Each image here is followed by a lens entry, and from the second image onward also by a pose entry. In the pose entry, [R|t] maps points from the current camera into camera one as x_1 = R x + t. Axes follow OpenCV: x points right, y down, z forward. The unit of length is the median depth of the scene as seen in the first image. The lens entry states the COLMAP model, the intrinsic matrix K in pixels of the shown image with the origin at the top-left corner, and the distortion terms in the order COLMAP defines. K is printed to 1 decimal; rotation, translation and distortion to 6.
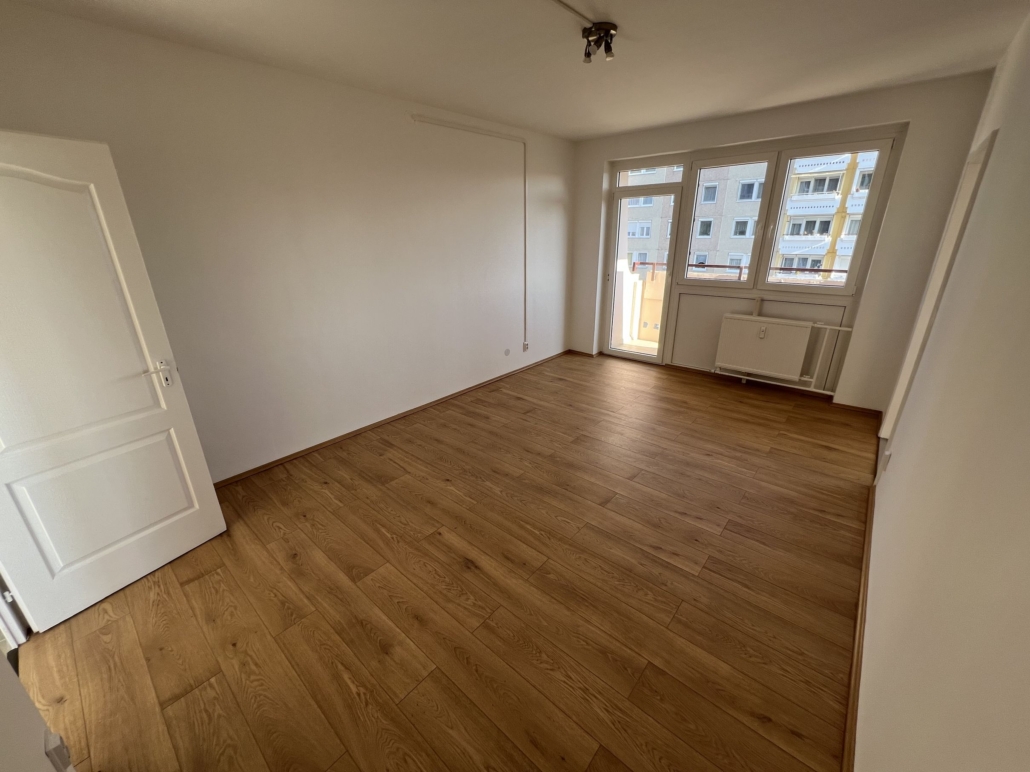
lens RADIAL K [[415.0, 0, 510.9], [0, 415.0, 383.8], [0, 0, 1]] dist [-0.003822, 0.000918]
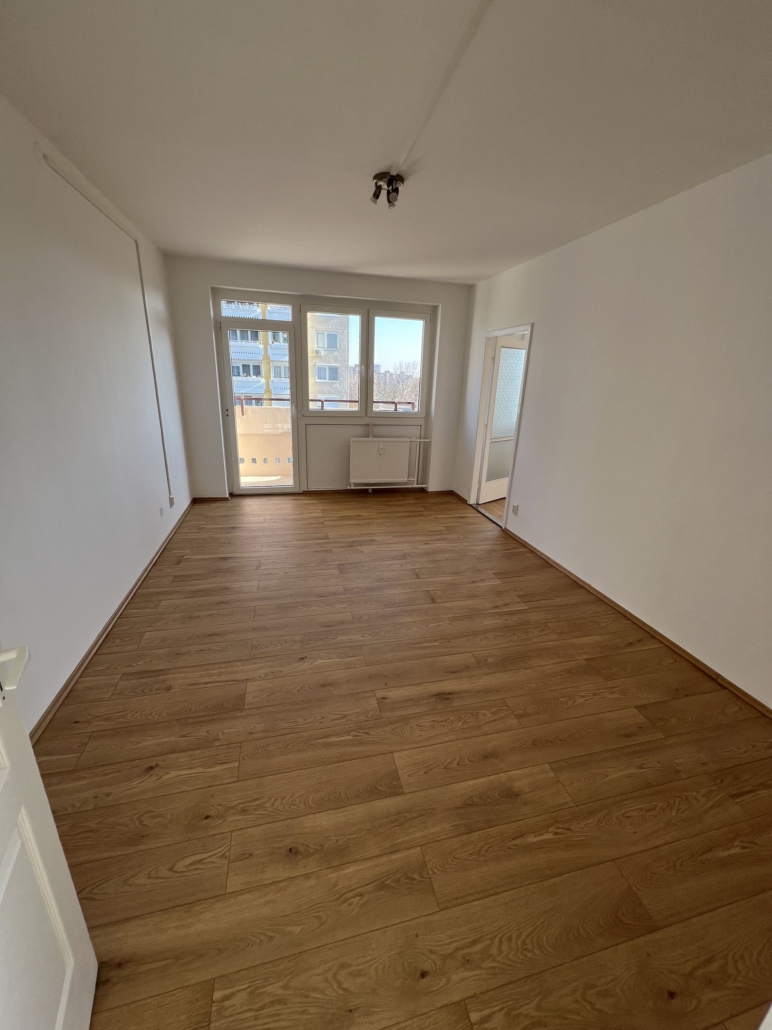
lens RADIAL K [[415.0, 0, 385.2], [0, 415.0, 515.7], [0, 0, 1]] dist [-0.003822, 0.000918]
pose [[0.564897, -0.228028, 0.793029, -0.721400], [0.240933, 0.964760, 0.105784, -0.095481], [-0.789204, 0.131309, 0.599929, 0.390725]]
